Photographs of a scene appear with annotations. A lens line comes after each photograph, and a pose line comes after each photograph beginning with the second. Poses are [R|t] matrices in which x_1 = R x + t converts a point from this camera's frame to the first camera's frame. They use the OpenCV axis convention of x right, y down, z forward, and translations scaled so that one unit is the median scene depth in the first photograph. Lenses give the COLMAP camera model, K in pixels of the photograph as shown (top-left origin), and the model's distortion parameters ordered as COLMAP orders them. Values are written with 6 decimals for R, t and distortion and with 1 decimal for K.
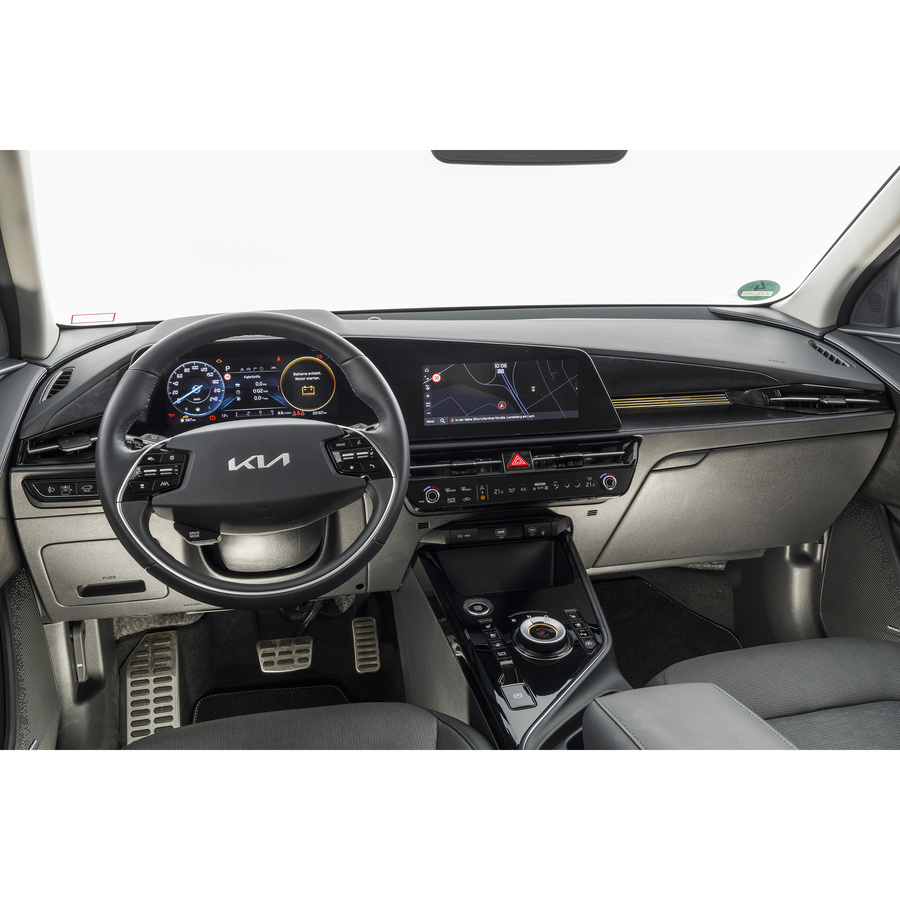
lens RADIAL K [[858.1, 0, 458.0], [0, 858.1, 452.9], [0, 0, 1]] dist [-0.001182, 0.000000]
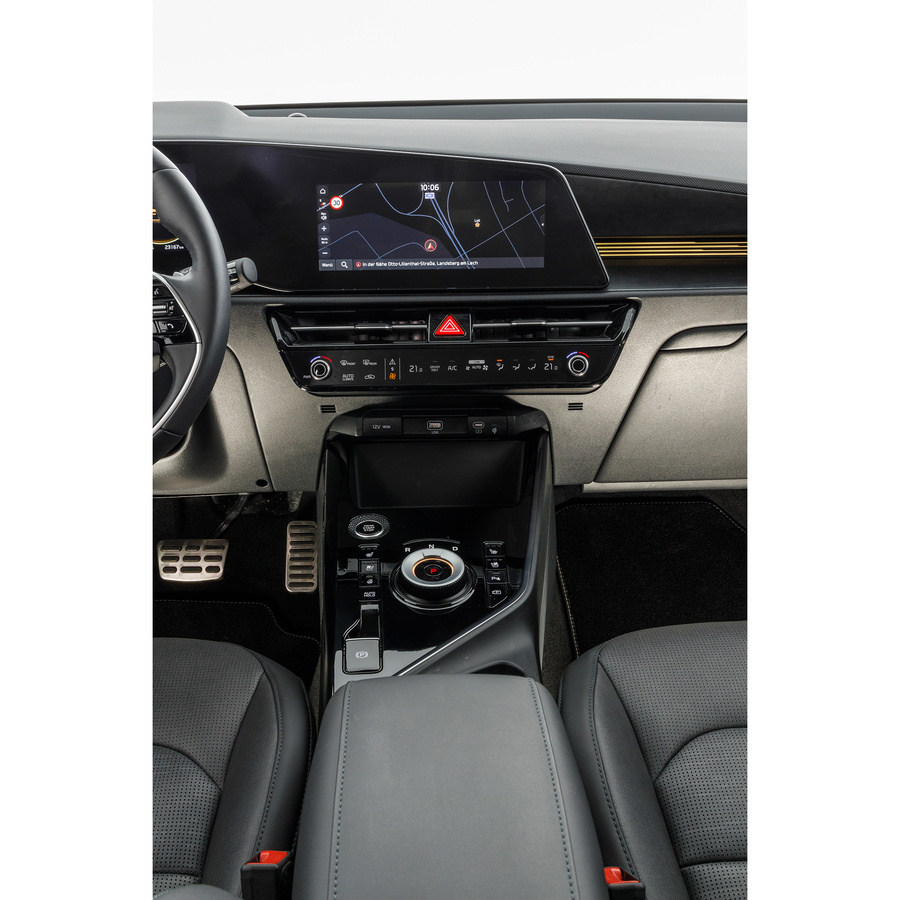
lens RADIAL K [[1093.7, 0, 459.4], [0, 1093.7, 467.6], [0, 0, 1]] dist [-0.045946, 0.000000]
pose [[0.975517, 0.078353, -0.205493, 0.267078], [-0.046013, 0.986418, 0.157681, -0.018129], [0.215057, -0.144365, 0.965872, 0.120663]]
